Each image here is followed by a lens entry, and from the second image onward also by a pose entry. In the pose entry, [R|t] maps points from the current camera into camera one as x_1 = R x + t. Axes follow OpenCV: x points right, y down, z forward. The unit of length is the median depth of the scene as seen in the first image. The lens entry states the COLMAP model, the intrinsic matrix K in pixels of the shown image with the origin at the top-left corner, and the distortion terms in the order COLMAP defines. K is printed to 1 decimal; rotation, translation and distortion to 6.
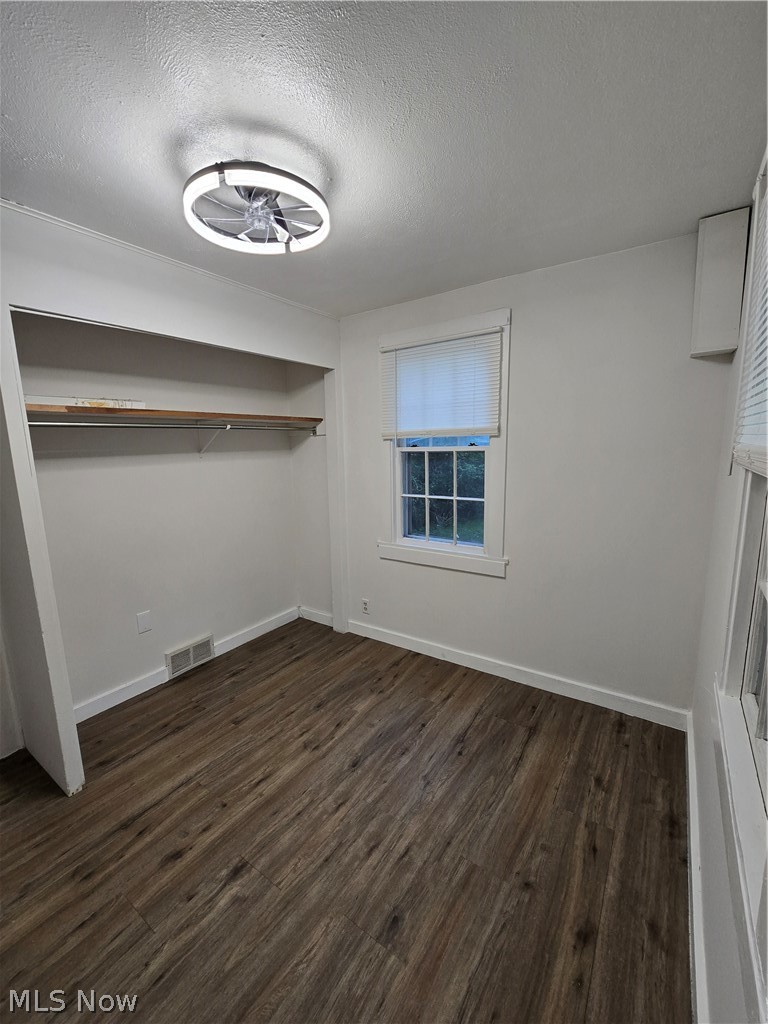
lens RADIAL K [[420.1, 0, 383.4], [0, 420.1, 513.1], [0, 0, 1]] dist [-0.007402, 0.003504]
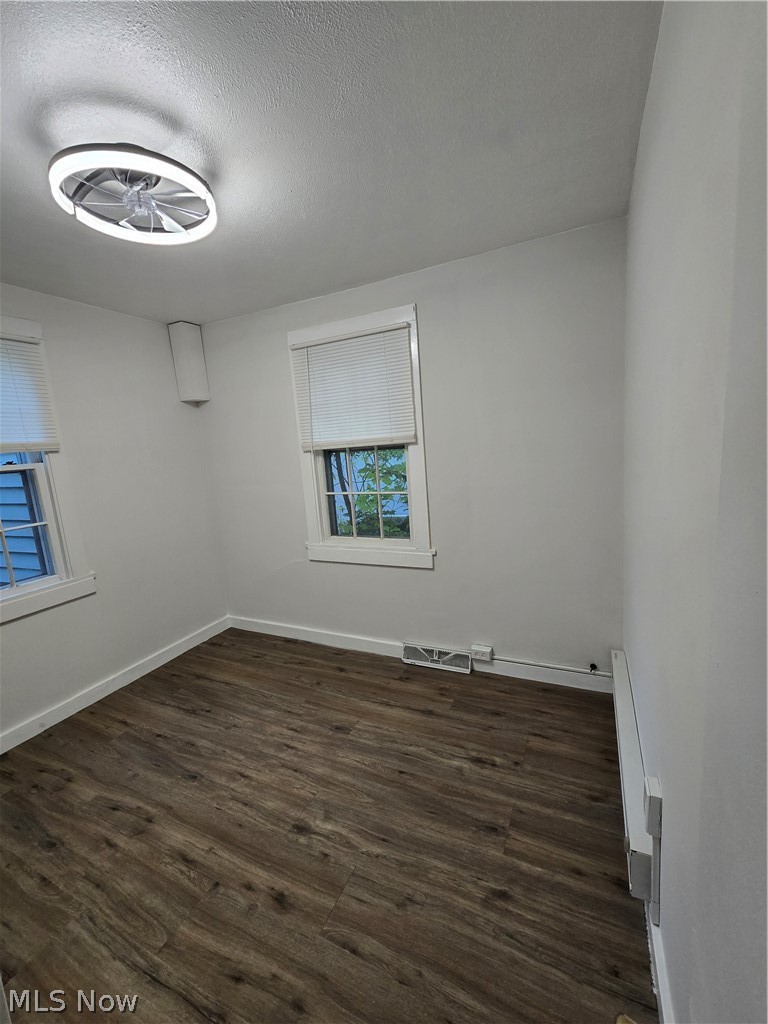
lens RADIAL K [[420.1, 0, 385.1], [0, 420.1, 501.4], [0, 0, 1]] dist [-0.007402, 0.003504]
pose [[-0.150732, -0.101304, 0.983370, -1.149706], [0.238694, 0.961574, 0.135646, -0.034980], [-0.959325, 0.255171, -0.120760, 0.608323]]
